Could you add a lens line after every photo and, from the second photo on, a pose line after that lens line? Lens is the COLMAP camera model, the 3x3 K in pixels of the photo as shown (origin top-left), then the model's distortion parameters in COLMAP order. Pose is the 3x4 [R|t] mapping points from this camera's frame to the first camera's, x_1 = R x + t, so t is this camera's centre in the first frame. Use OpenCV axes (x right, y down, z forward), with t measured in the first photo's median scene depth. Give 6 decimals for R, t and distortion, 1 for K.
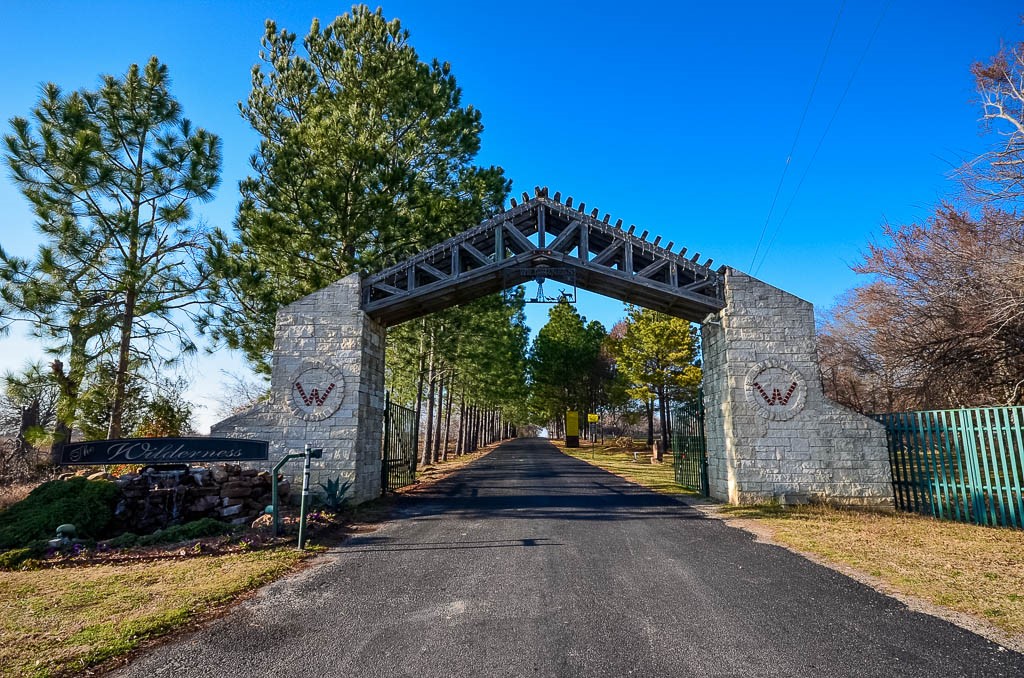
lens RADIAL K [[557.5, 0, 517.8], [0, 557.5, 340.5], [0, 0, 1]] dist [0.007691, -0.001655]
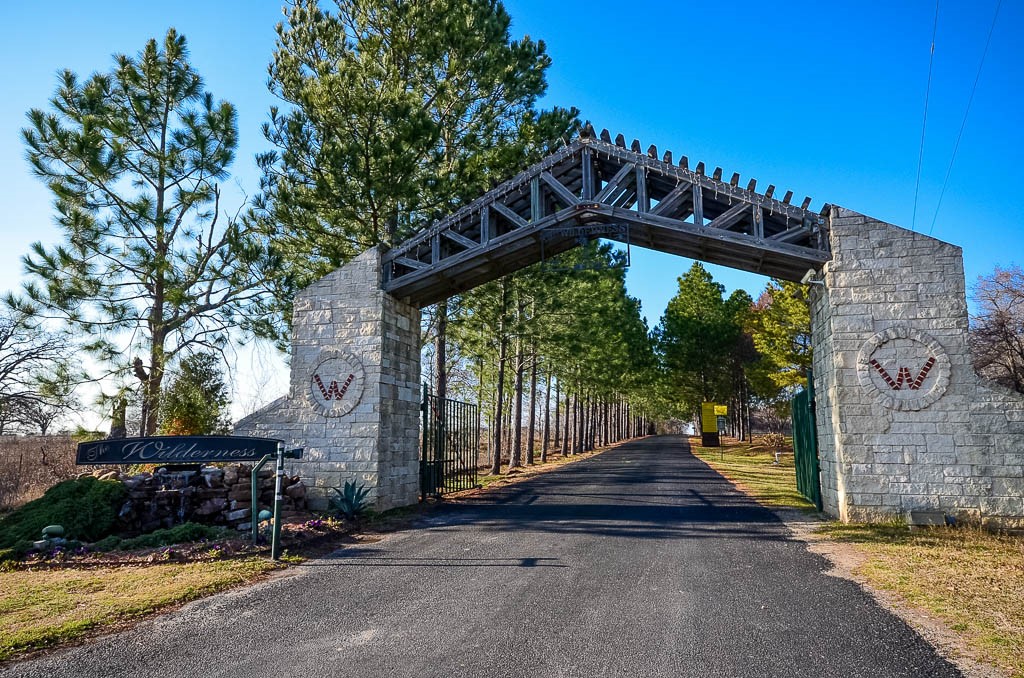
lens RADIAL K [[655.4, 0, 514.5], [0, 655.4, 342.4], [0, 0, 1]] dist [0.008283, 0.008590]
pose [[0.974881, -0.034423, -0.220049, 0.147695], [0.041453, 0.998764, 0.027409, 0.008512], [0.218833, -0.035842, 0.975104, 0.045471]]
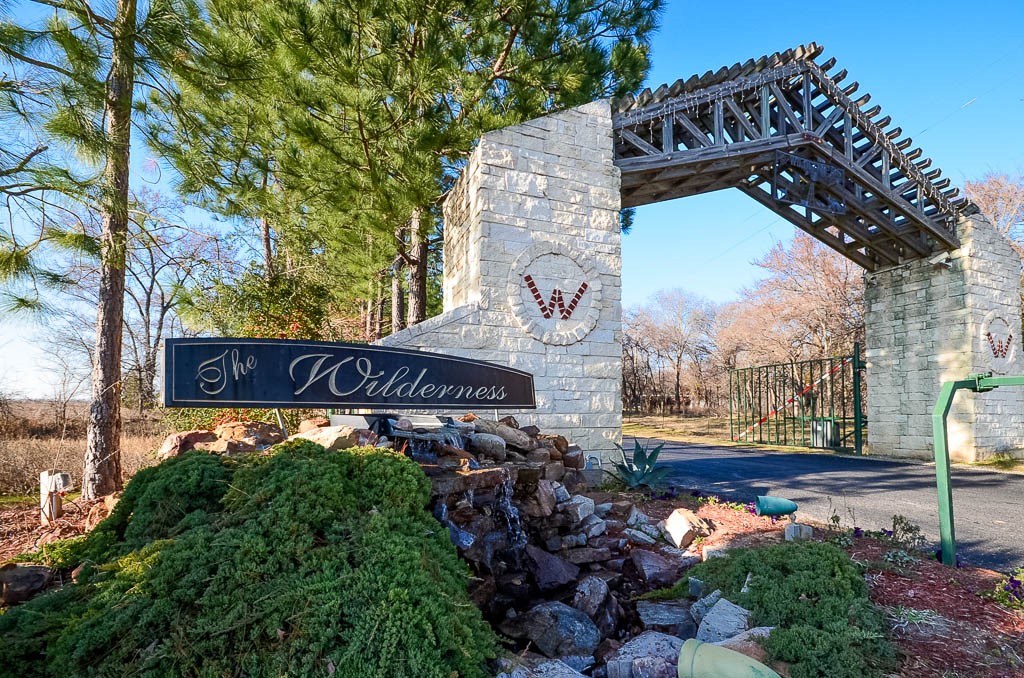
lens RADIAL K [[471.9, 0, 475.3], [0, 471.9, 395.2], [0, 0, 1]] dist [0.001347, 0.000050]
pose [[0.919652, 0.022946, 0.392062, -0.620644], [-0.076120, 0.989775, 0.120625, 0.140404], [-0.385286, -0.140777, 0.911996, 0.570119]]
